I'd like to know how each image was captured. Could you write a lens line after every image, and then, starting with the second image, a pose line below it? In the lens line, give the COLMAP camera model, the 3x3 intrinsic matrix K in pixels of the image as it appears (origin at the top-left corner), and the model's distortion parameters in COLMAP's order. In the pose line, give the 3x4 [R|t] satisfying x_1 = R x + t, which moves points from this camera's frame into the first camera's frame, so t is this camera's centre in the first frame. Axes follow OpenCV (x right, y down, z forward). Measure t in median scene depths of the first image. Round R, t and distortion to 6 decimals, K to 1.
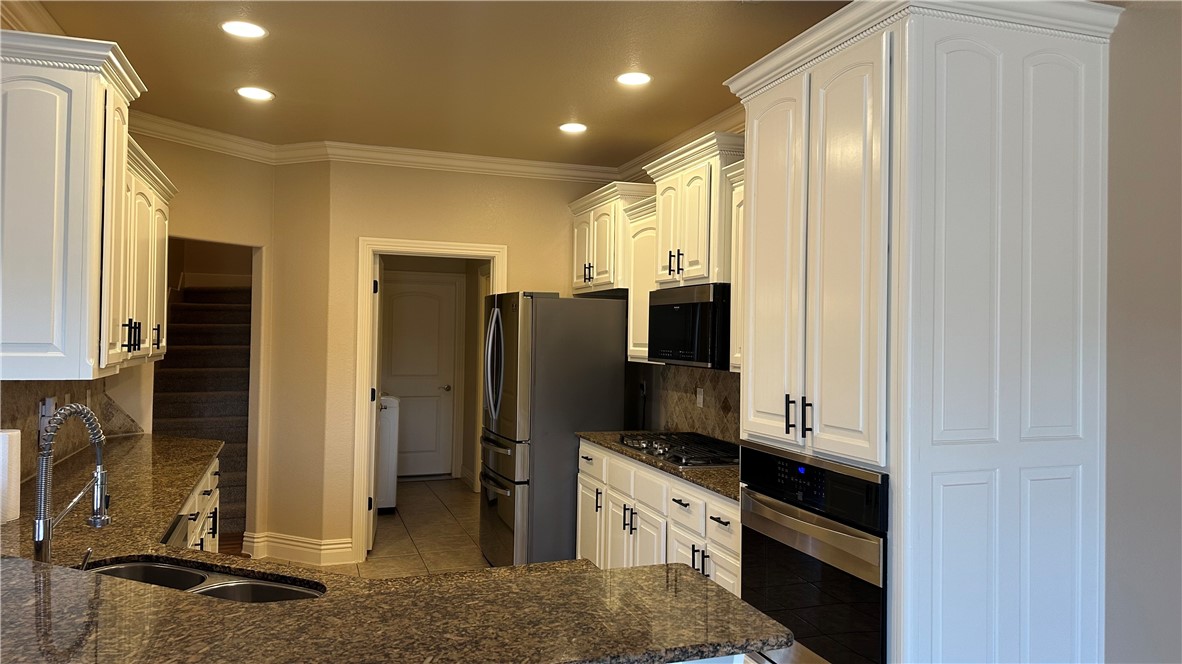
lens RADIAL K [[829.7, 0, 600.3], [0, 829.7, 330.3], [0, 0, 1]] dist [0.157487, -0.263173]
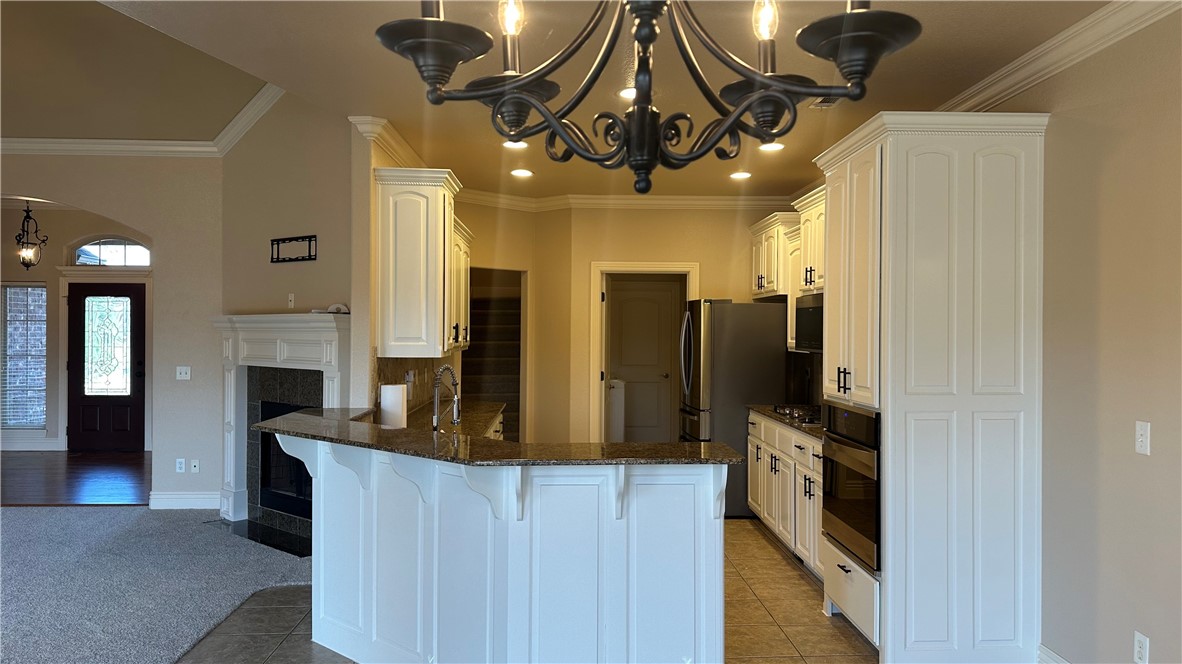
lens RADIAL K [[844.6, 0, 608.9], [0, 844.6, 326.8], [0, 0, 1]] dist [0.039600, -0.055279]
pose [[0.959876, -0.009976, -0.280247, 0.142321], [0.009619, 0.999950, -0.002650, 0.000716], [0.280260, -0.000152, 0.959924, -0.357192]]
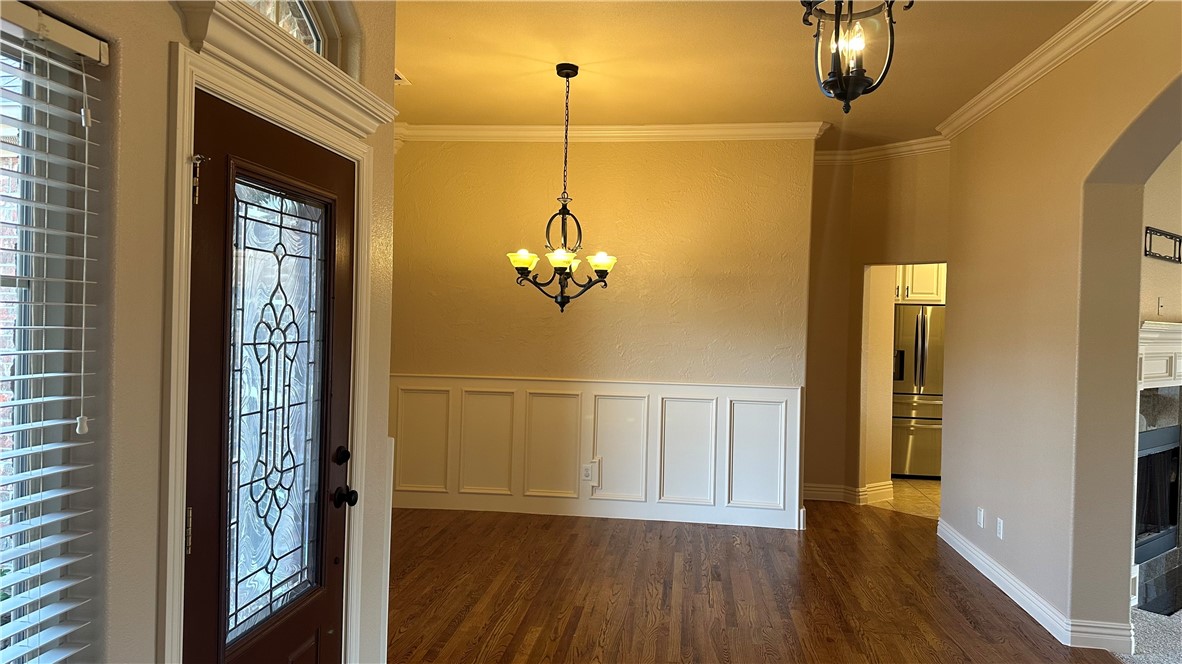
lens RADIAL K [[829.7, 0, 600.3], [0, 829.7, 330.3], [0, 0, 1]] dist [0.157487, -0.263173]
pose [[0.425460, -0.017748, 0.904803, -2.043717], [-0.025203, 0.999188, 0.031451, -0.033184], [-0.904626, -0.036185, 0.424667, 0.972039]]
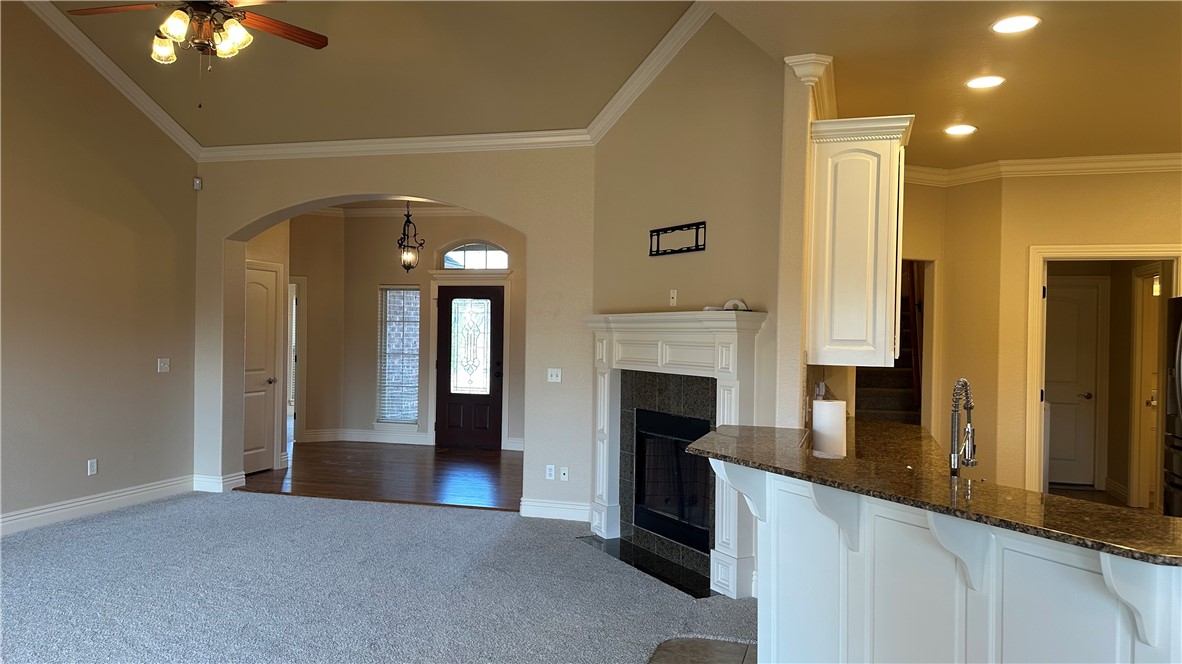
lens RADIAL K [[829.7, 0, 600.3], [0, 829.7, 330.3], [0, 0, 1]] dist [0.157487, -0.263173]
pose [[0.806102, -0.003052, -0.591768, -0.105181], [-0.002511, 0.999960, -0.008578, 0.007043], [0.591771, 0.008401, 0.806063, -0.212997]]
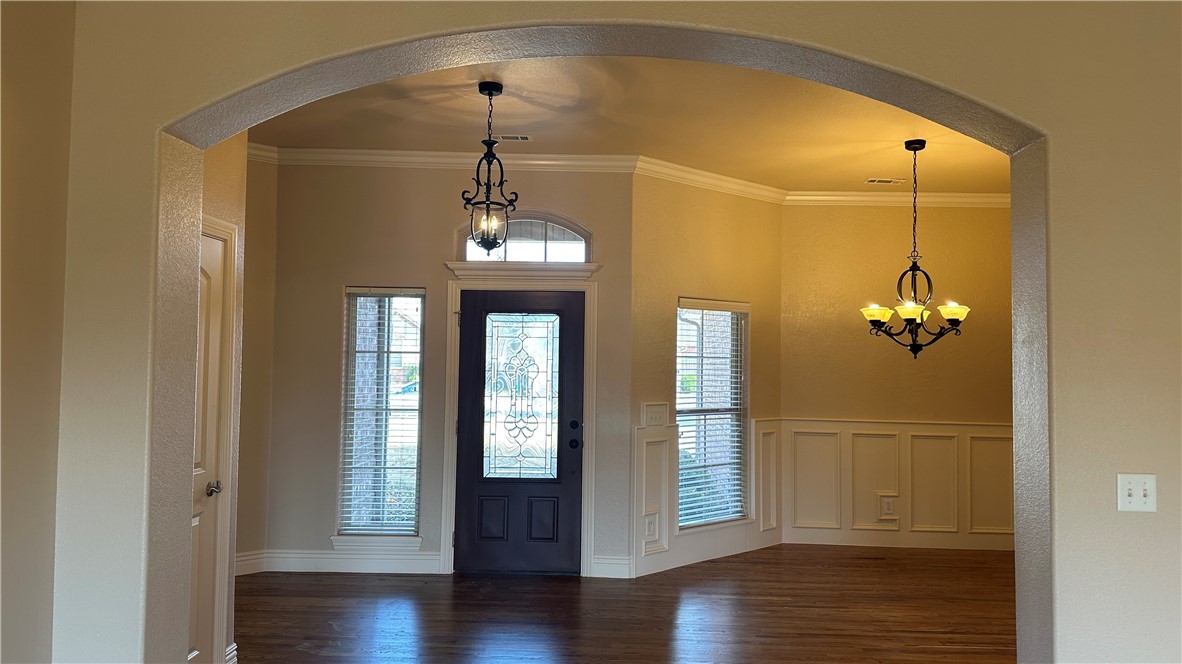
lens RADIAL K [[829.7, 0, 600.3], [0, 829.7, 330.3], [0, 0, 1]] dist [0.157487, -0.263173]
pose [[0.932265, -0.018097, -0.361323, -1.109243], [0.002973, 0.999098, -0.042370, -0.013271], [0.361764, 0.038426, 0.931477, 0.216840]]
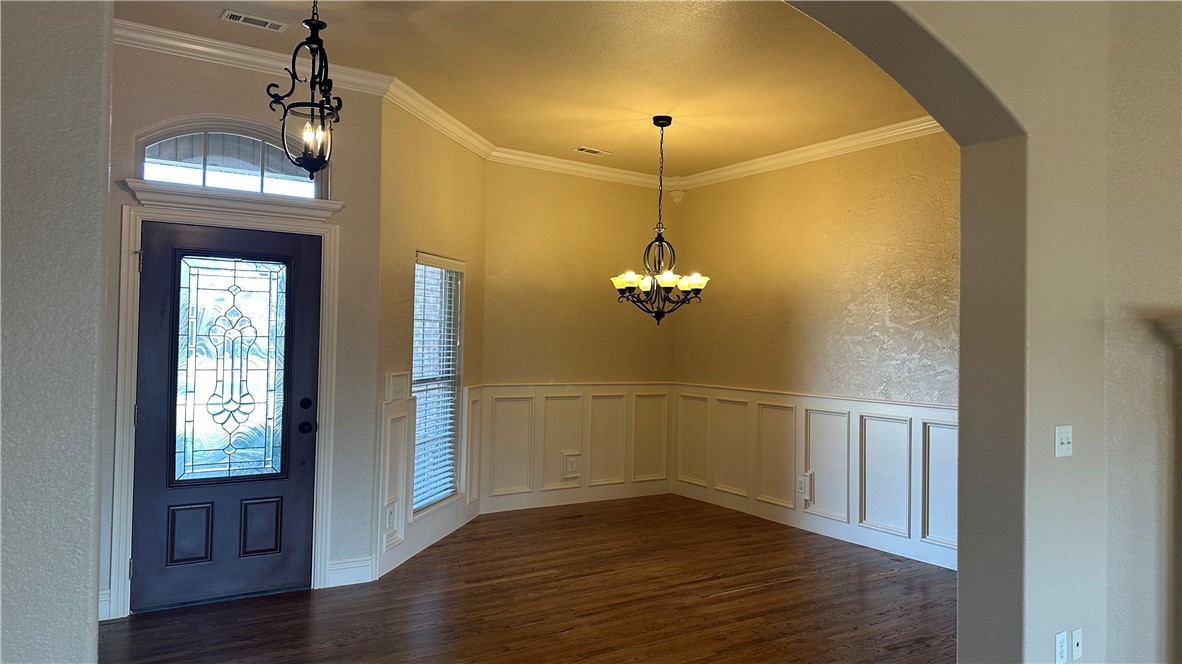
lens RADIAL K [[824.7, 0, 593.8], [0, 824.7, 322.0], [0, 0, 1]] dist [0.153582, -0.254556]
pose [[0.965318, 0.008854, 0.260925, -1.530722], [-0.007176, 0.999947, -0.007384, -0.016458], [-0.260977, 0.005256, 0.965331, 0.318148]]
